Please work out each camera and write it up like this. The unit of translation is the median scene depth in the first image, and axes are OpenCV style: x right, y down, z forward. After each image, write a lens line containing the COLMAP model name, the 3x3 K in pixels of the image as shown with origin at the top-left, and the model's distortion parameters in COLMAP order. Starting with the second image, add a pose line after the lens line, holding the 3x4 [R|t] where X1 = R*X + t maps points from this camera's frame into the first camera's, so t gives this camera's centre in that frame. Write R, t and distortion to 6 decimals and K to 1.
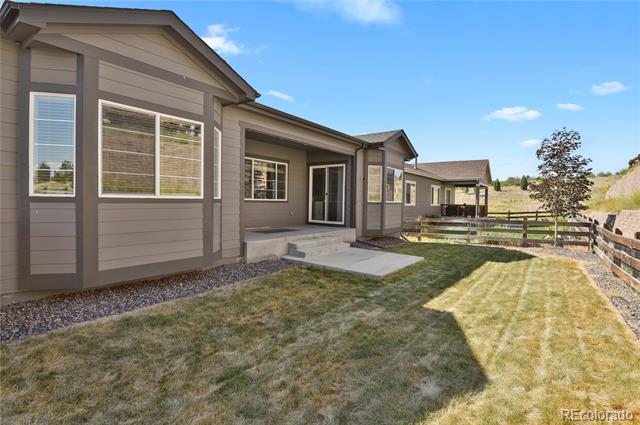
lens RADIAL K [[321.1, 0, 322.9], [0, 321.1, 212.1], [0, 0, 1]] dist [-0.028934, -0.003938]
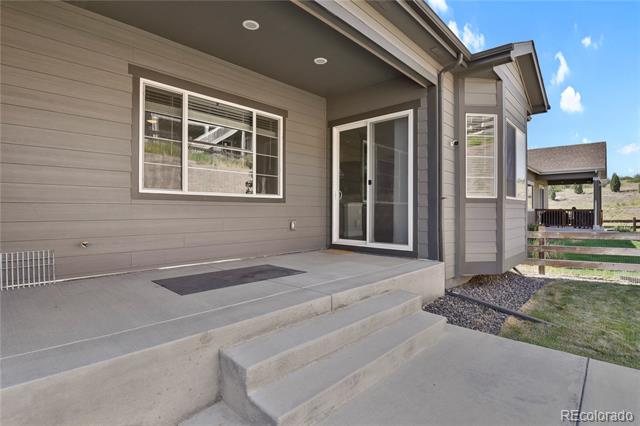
lens RADIAL K [[321.1, 0, 324.1], [0, 321.1, 210.7], [0, 0, 1]] dist [-0.028934, -0.003938]
pose [[0.992514, -0.014750, -0.121239, 0.001510], [0.010257, 0.999240, -0.037601, -0.000081], [0.121701, 0.036076, 0.991911, 0.539041]]
